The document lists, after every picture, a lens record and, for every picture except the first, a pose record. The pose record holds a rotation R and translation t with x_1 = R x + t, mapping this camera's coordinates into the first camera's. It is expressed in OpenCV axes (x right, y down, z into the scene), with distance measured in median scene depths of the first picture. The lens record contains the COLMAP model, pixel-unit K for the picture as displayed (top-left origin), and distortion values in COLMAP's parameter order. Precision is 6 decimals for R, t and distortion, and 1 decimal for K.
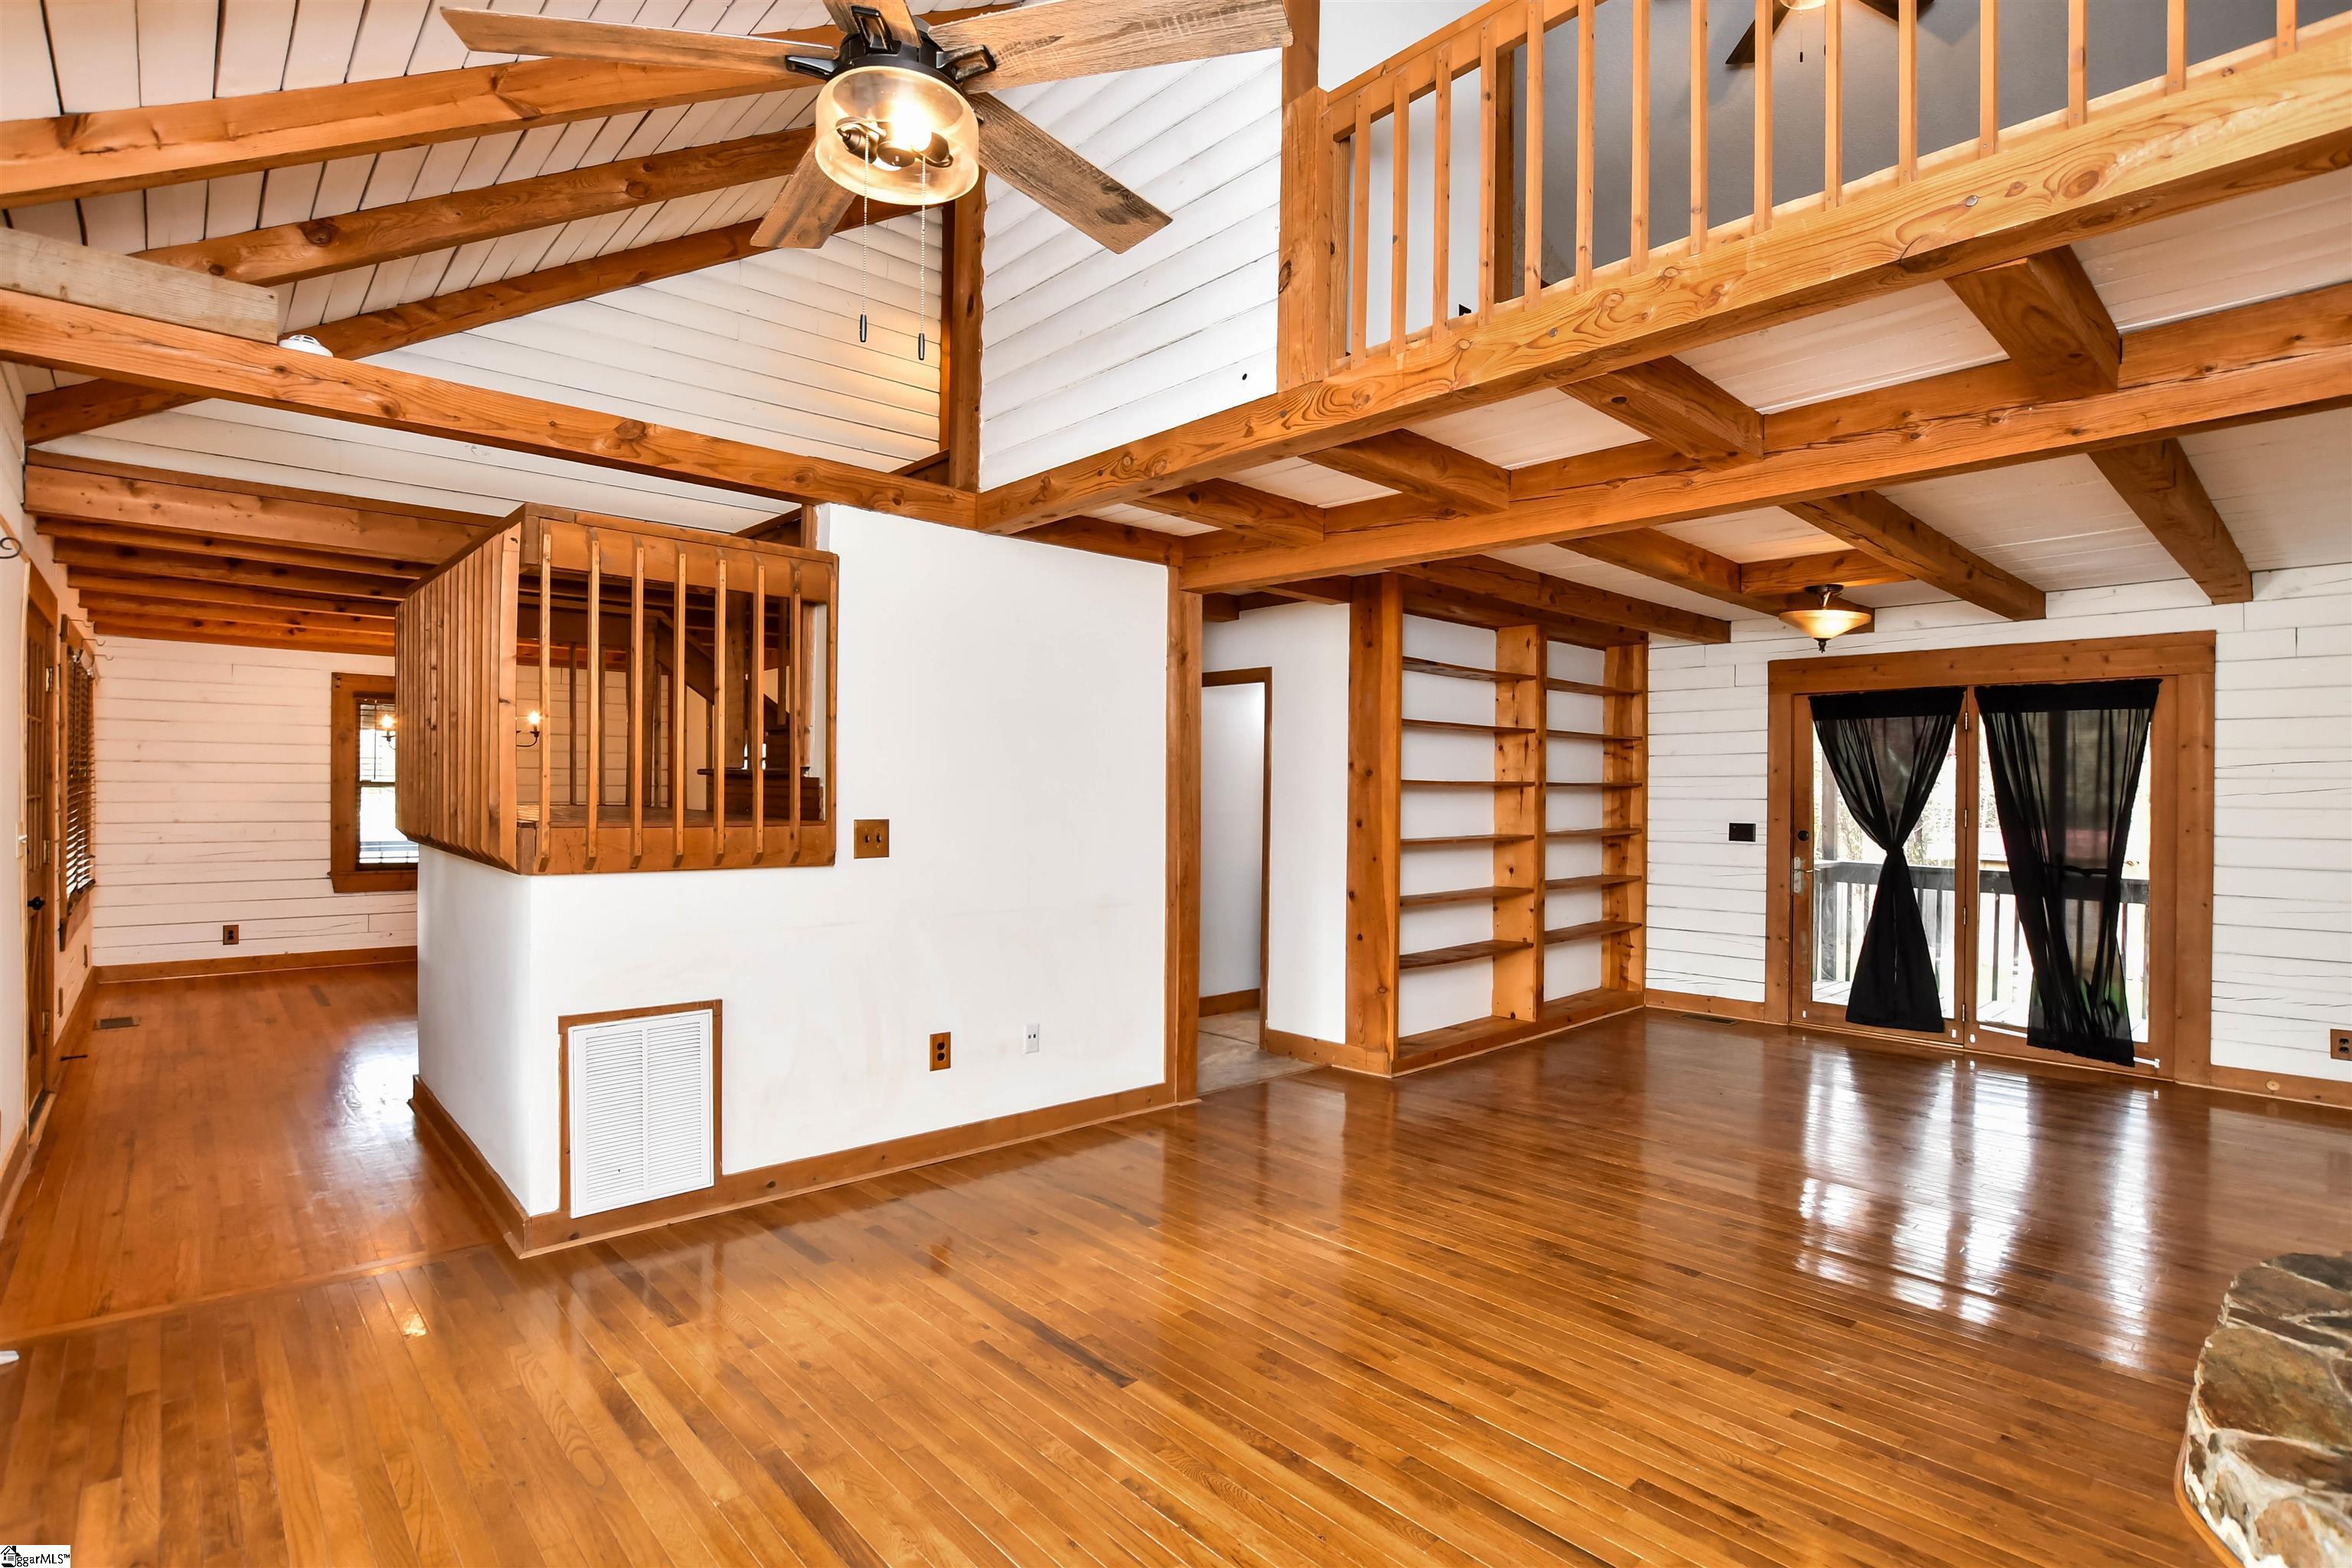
lens RADIAL K [[1099.5, 0, 1175.1], [0, 1099.5, 790.8], [0, 0, 1]] dist [-0.022153, -0.000174]
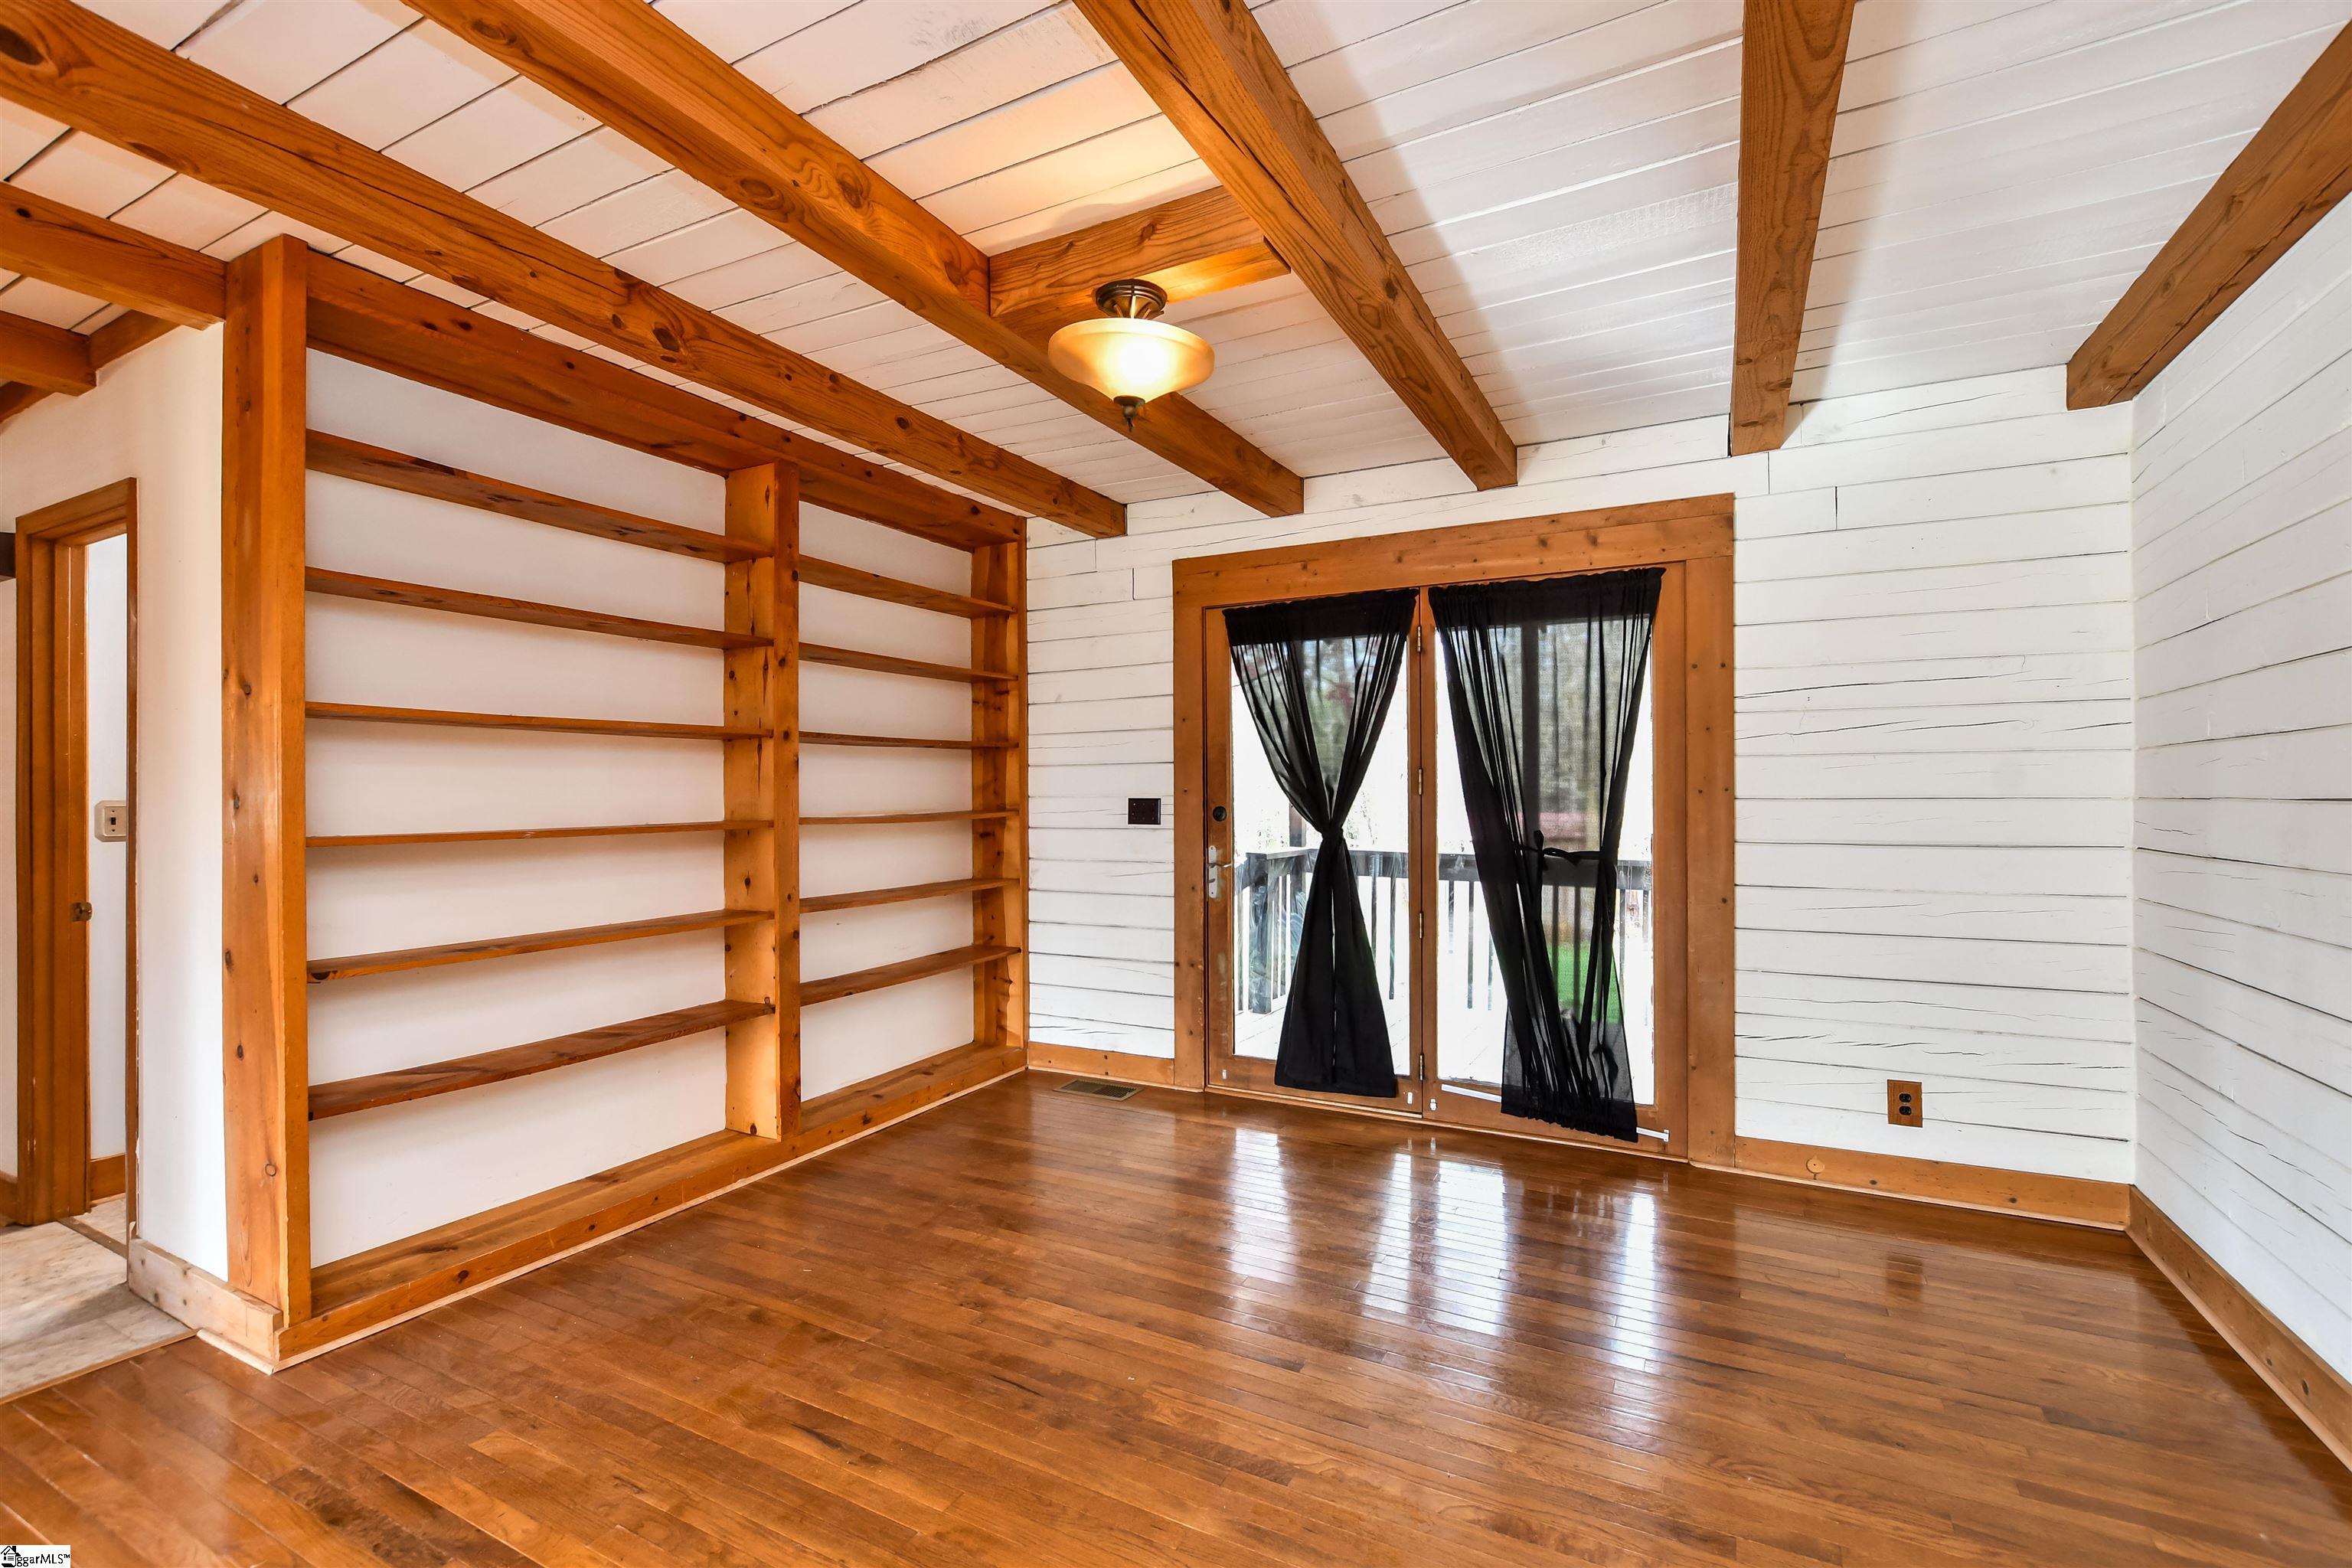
lens RADIAL K [[1052.7, 0, 1125.0], [0, 1052.7, 793.9], [0, 0, 1]] dist [-0.011838, 0.002395]
pose [[0.949639, -0.013788, 0.313044, 0.330005], [0.012789, 0.999904, 0.005245, 0.025919], [-0.313086, -0.000978, 0.949724, 0.412356]]
